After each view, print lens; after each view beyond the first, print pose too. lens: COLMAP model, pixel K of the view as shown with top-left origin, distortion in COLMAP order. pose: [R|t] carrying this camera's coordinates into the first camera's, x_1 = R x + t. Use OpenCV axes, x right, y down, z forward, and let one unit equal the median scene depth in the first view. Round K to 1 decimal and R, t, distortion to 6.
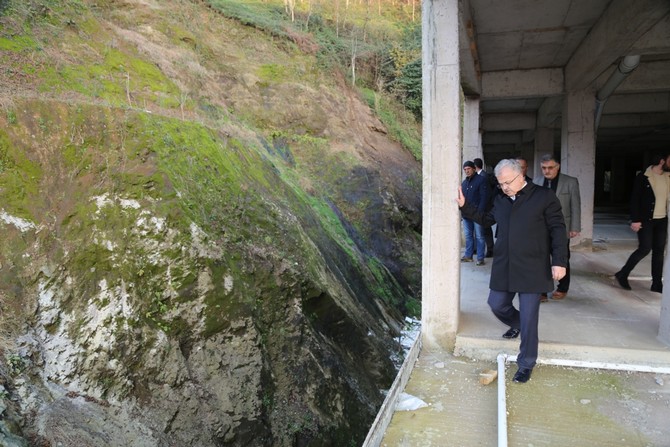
lens RADIAL K [[545.9, 0, 335.5], [0, 545.9, 223.4], [0, 0, 1]] dist [-0.006734, 0.003782]
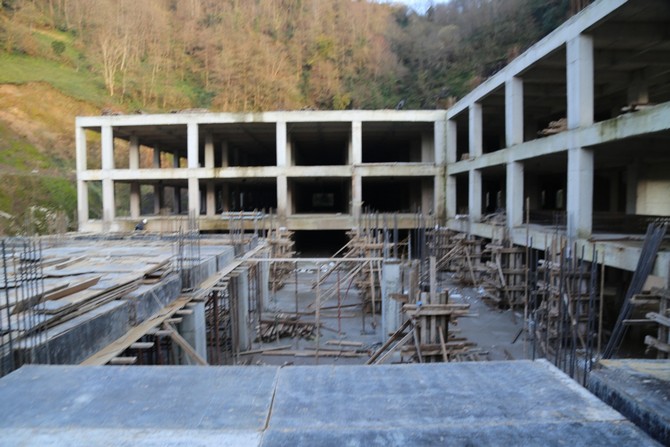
lens RADIAL K [[545.9, 0, 334.1], [0, 545.9, 222.5], [0, 0, 1]] dist [-0.006734, 0.003782]
pose [[0.959223, -0.014127, 0.282298, 0.124125], [0.024887, 0.999092, -0.034568, 0.071529], [-0.281553, 0.040184, 0.958704, -0.928425]]
